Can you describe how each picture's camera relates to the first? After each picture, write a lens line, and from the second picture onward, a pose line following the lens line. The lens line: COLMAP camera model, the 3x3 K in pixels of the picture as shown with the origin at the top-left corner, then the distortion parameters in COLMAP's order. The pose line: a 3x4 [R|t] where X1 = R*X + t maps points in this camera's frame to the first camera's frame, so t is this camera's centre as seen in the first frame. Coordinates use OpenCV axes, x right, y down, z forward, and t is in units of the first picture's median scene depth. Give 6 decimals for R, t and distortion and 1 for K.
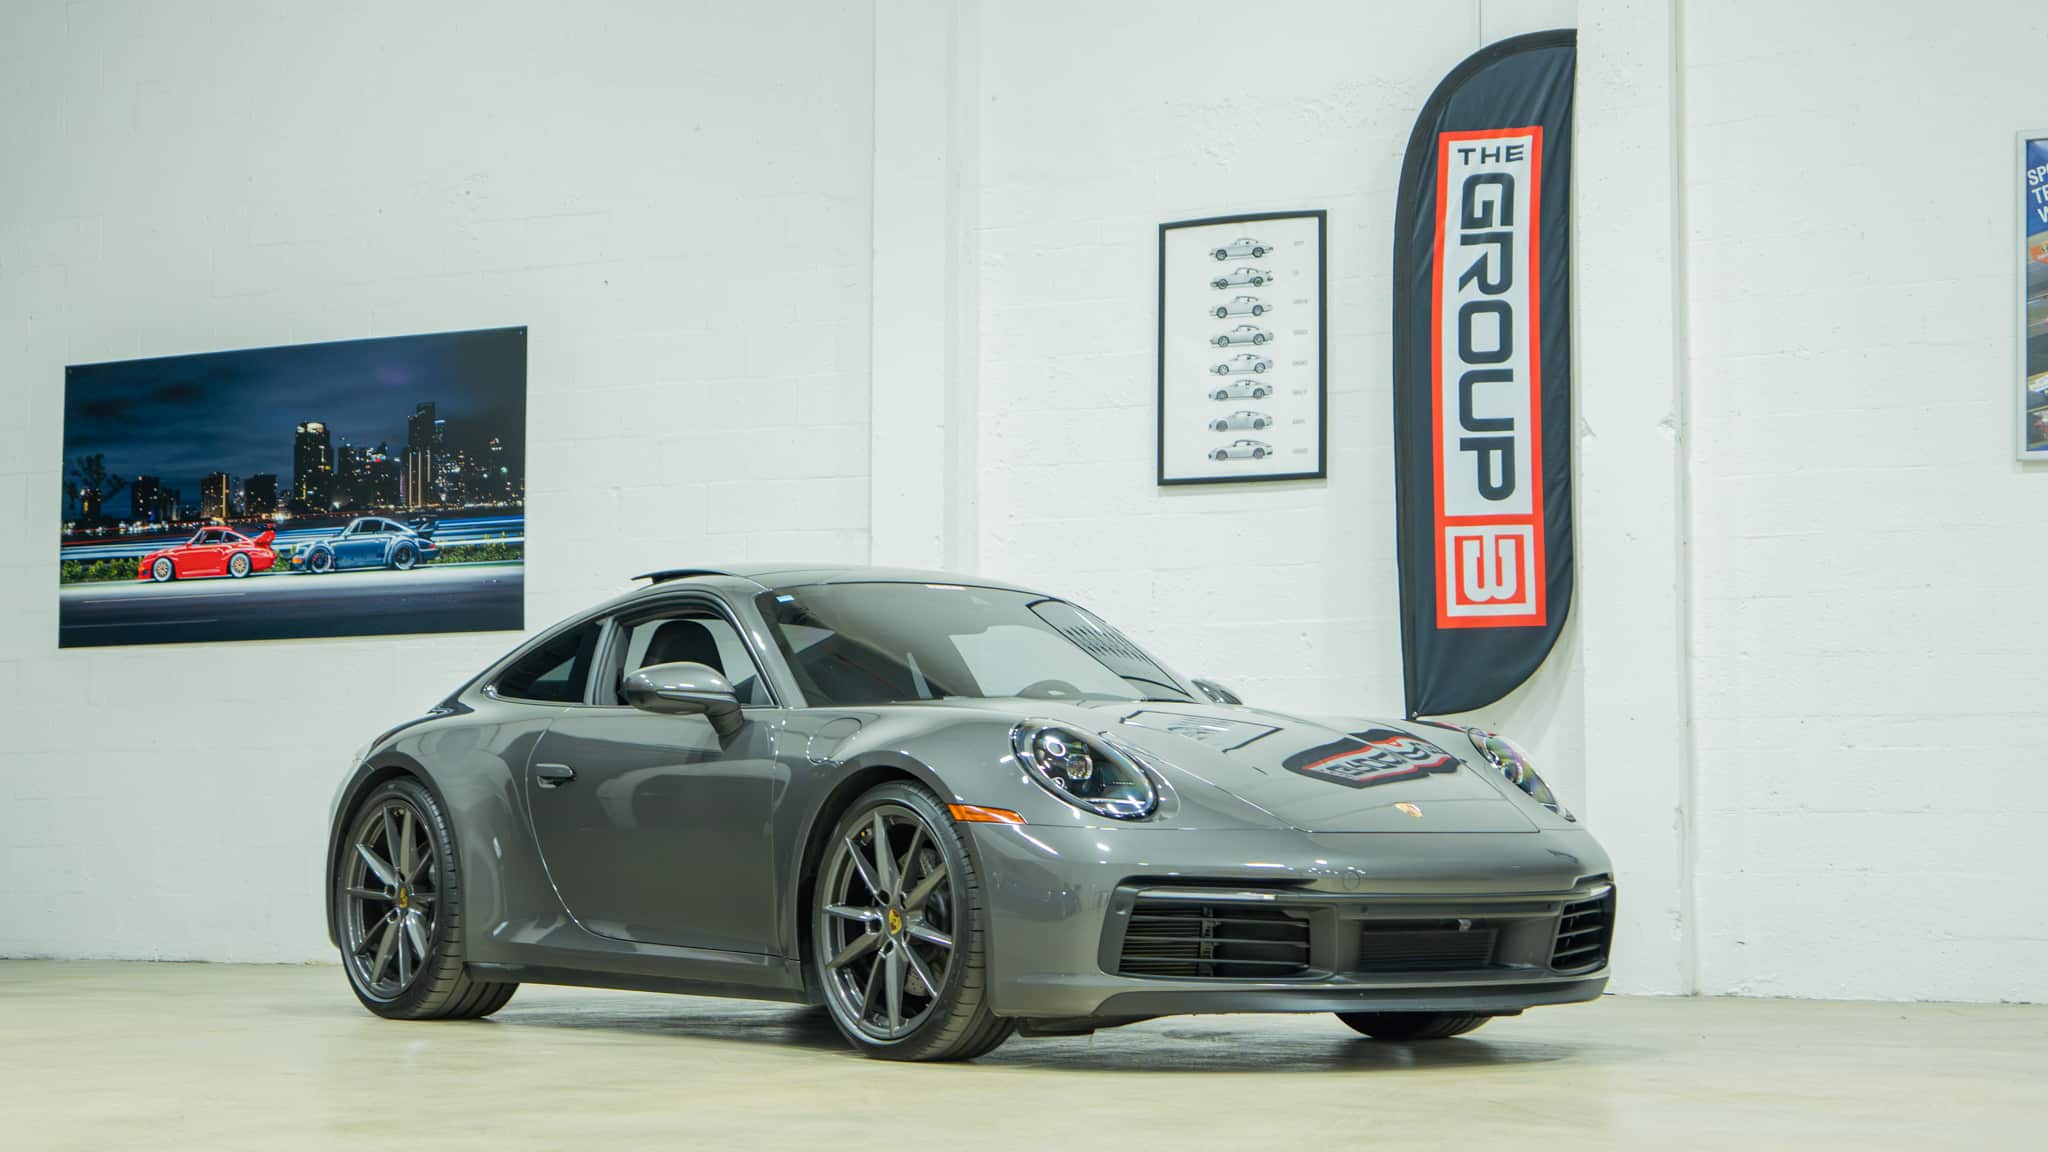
lens RADIAL K [[3542.1, 0, 982.4], [0, 3542.1, 574.5], [0, 0, 1]] dist [0.022355, 0.400769]
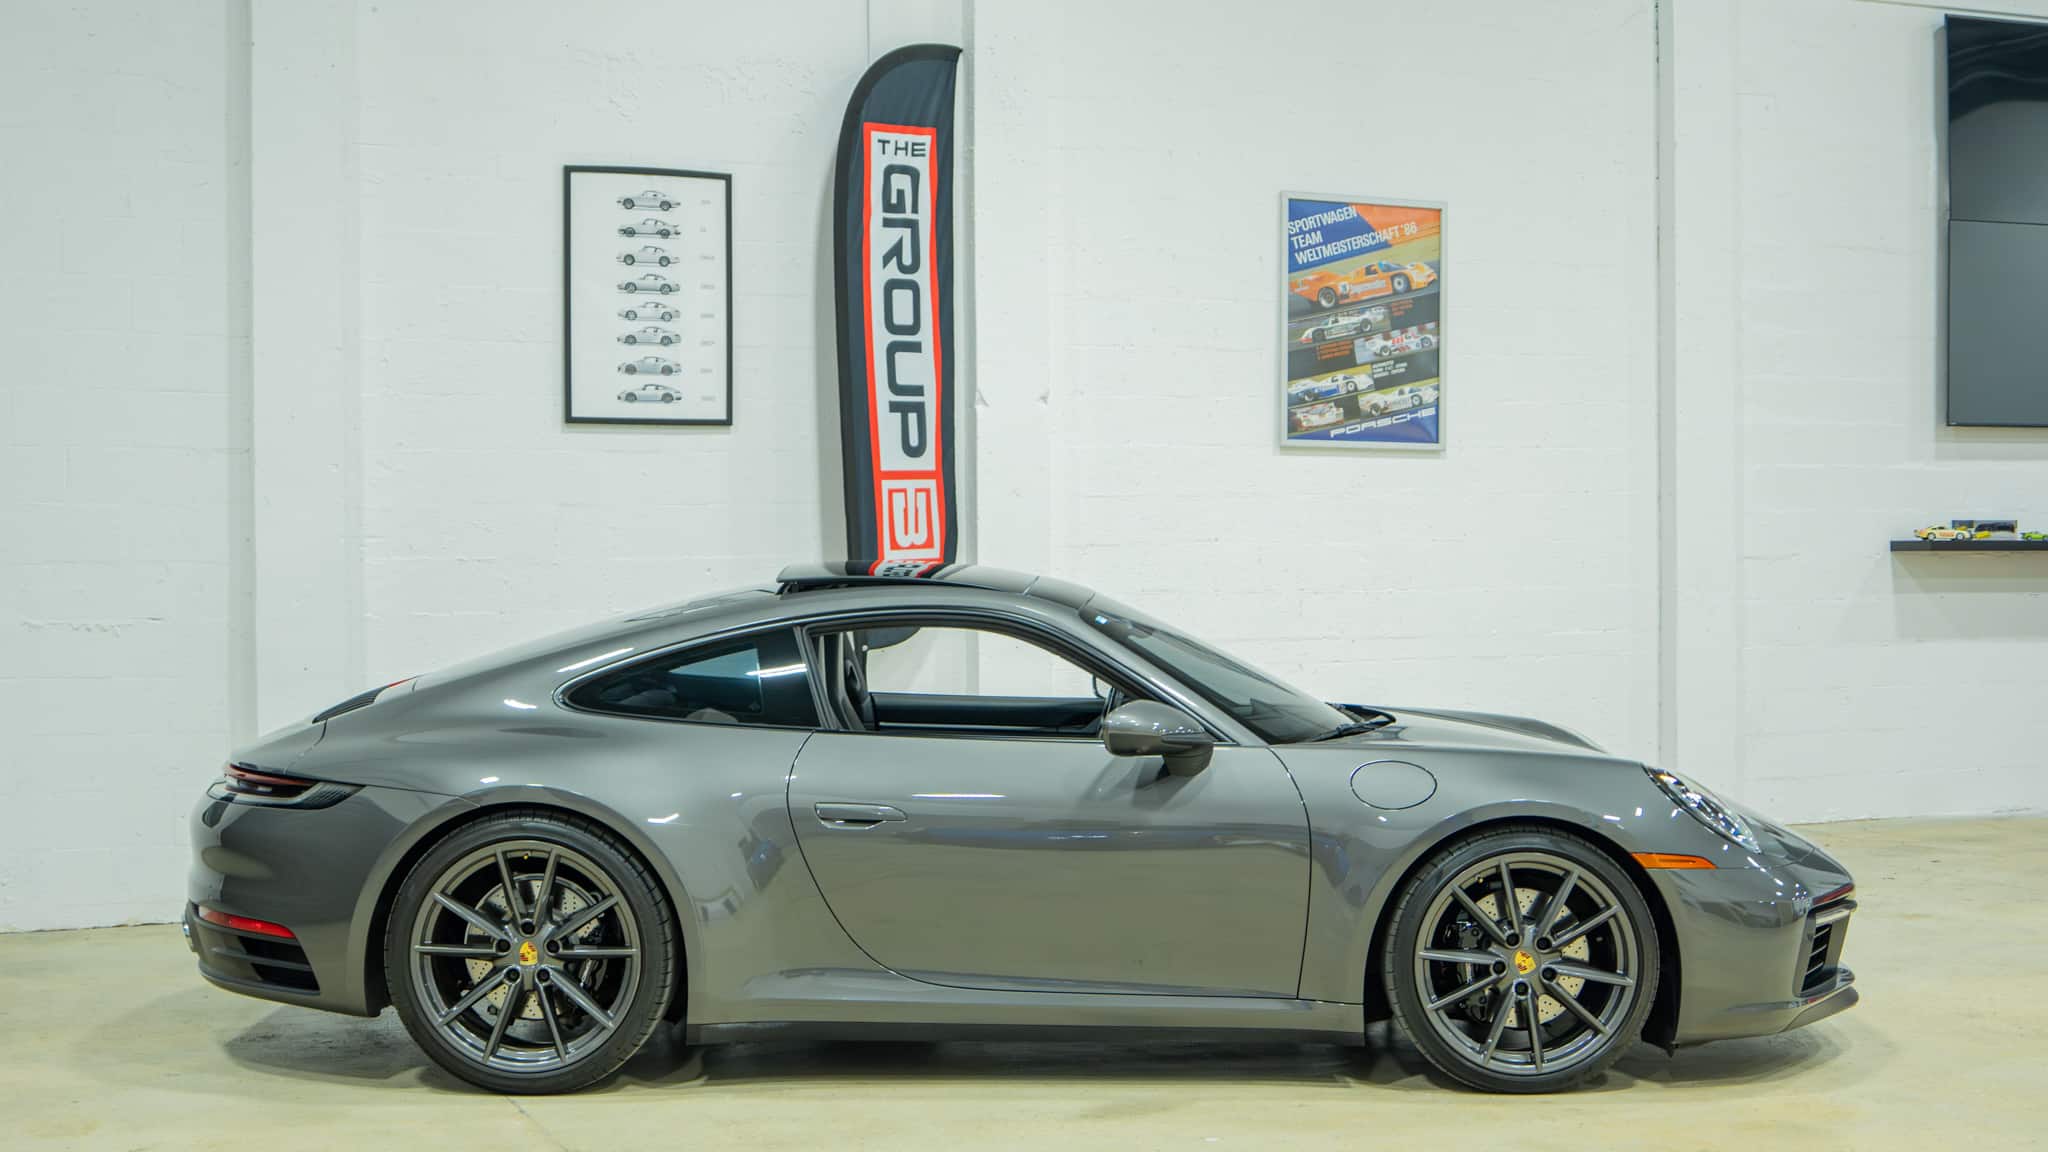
lens RADIAL K [[2770.1, 0, 1020.9], [0, 2770.1, 612.8], [0, 0, 1]] dist [-0.035889, -0.043908]
pose [[0.607393, -0.029151, 0.793866, -0.535642], [-0.054027, 0.995497, 0.077892, -0.041879], [-0.792562, -0.090202, 0.603083, 0.425689]]
